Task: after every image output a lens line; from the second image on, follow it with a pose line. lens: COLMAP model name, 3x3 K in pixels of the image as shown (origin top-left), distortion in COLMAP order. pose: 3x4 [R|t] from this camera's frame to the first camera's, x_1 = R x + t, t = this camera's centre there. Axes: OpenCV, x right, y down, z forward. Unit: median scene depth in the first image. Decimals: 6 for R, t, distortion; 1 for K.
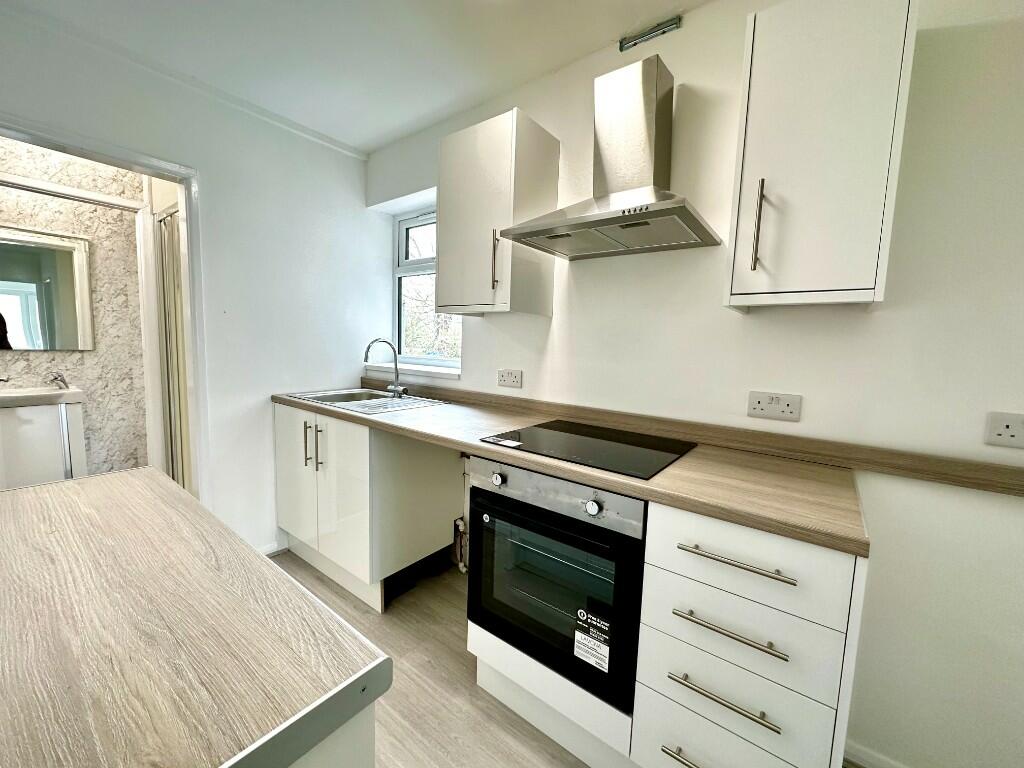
lens RADIAL K [[408.5, 0, 512.0], [0, 408.5, 384.0], [0, 0, 1]] dist [-0.001994, 0.000517]
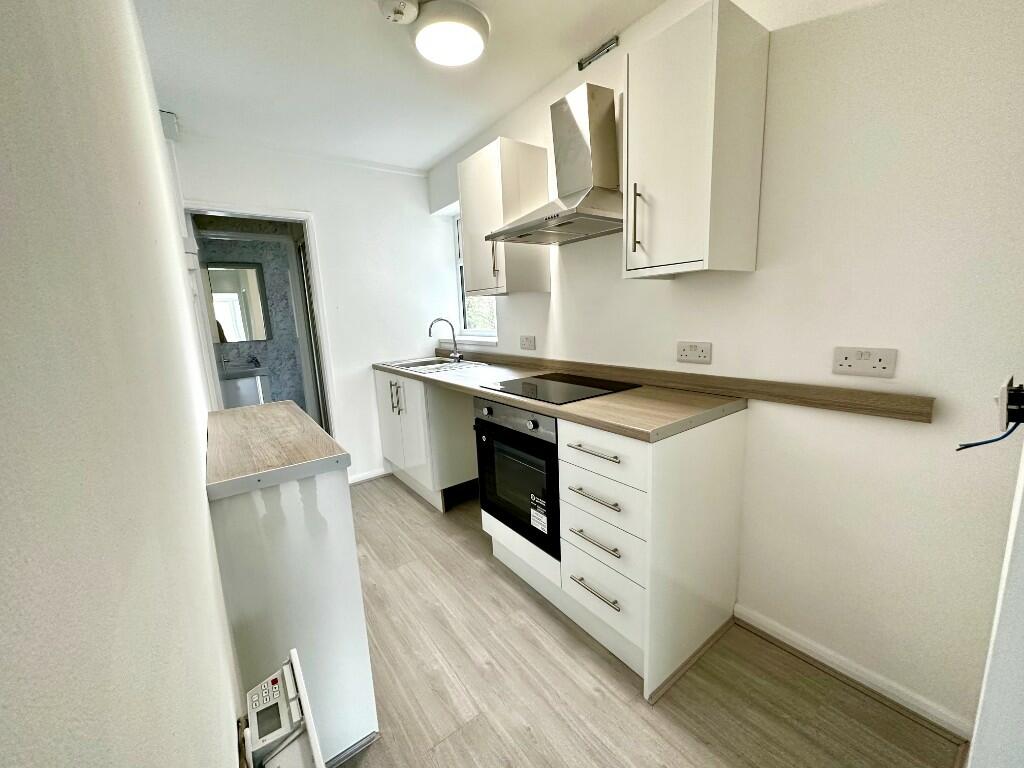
lens RADIAL K [[404.7, 0, 512.0], [0, 404.7, 384.0], [0, 0, 1]] dist [0.000479, 0.000135]
pose [[0.959127, -0.026077, -0.281773, 0.403491], [0.047350, 0.996496, 0.068952, 0.034132], [0.278988, -0.079476, 0.957000, -0.313261]]
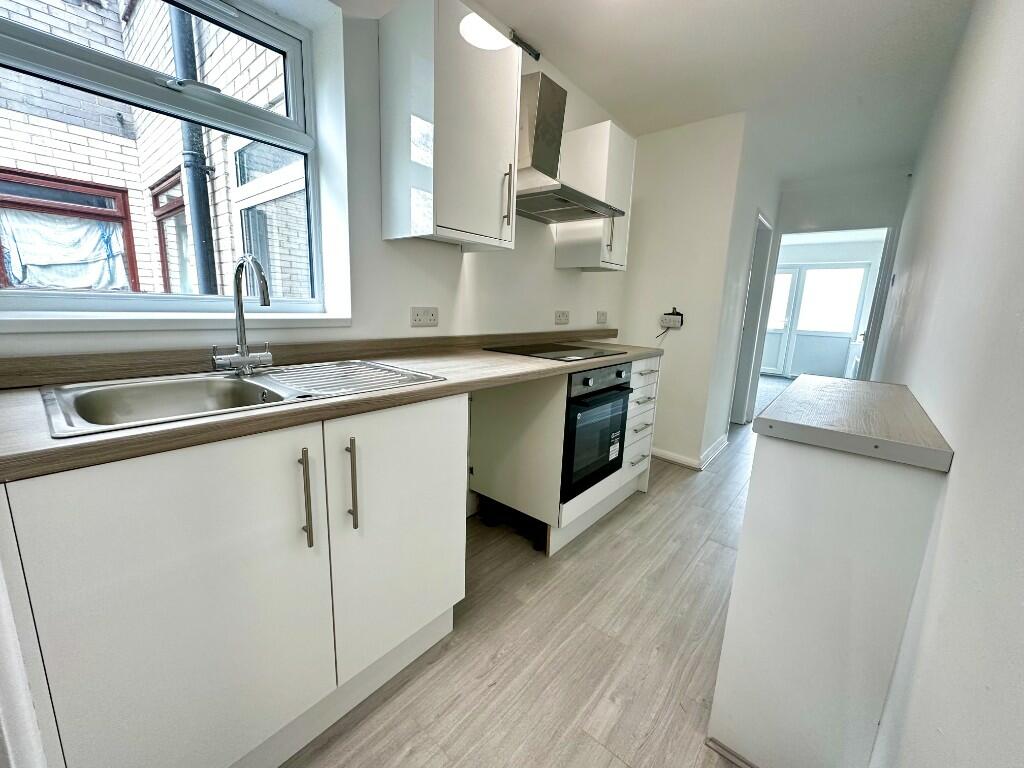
lens RADIAL K [[408.1, 0, 512.0], [0, 408.1, 384.0], [0, 0, 1]] dist [-0.000386, 0.000152]
pose [[0.042626, -0.223673, 0.973732, -1.213314], [0.065661, 0.973138, 0.220663, -0.074981], [-0.996931, 0.054530, 0.056168, 1.022532]]
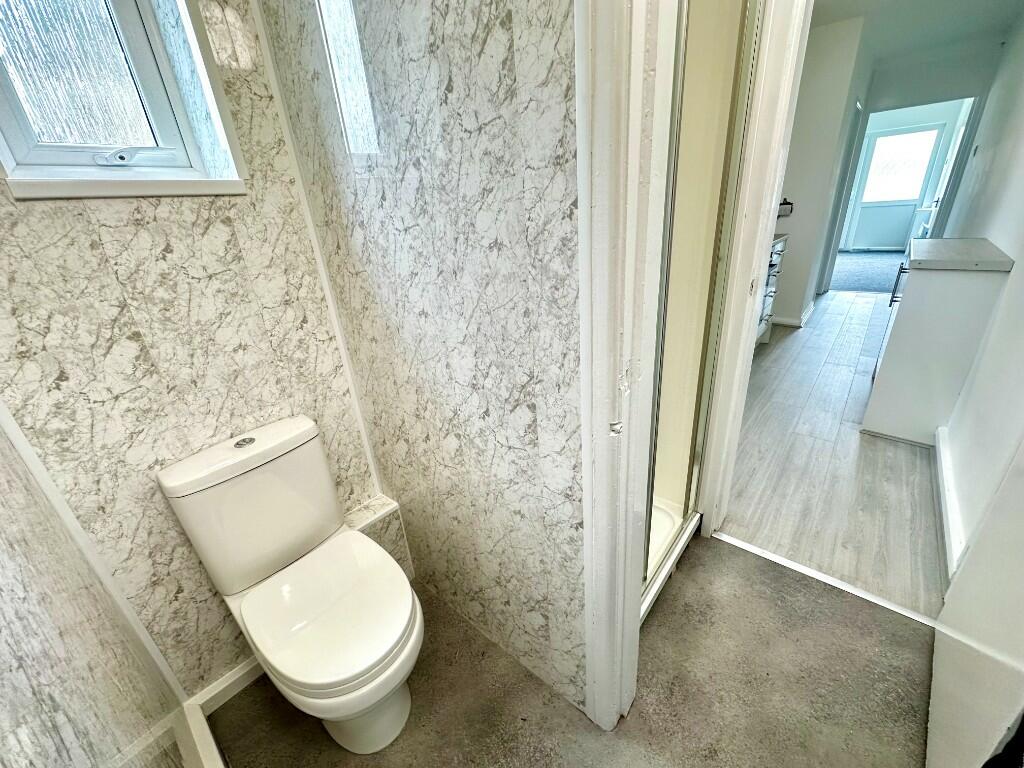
lens RADIAL K [[408.5, 0, 512.0], [0, 408.5, 384.0], [0, 0, 1]] dist [-0.001994, 0.000517]
pose [[0.061599, -0.427802, 0.901771, -1.991314], [0.176228, 0.893954, 0.412056, -0.254423], [-0.982420, 0.133535, 0.130458, 1.798227]]
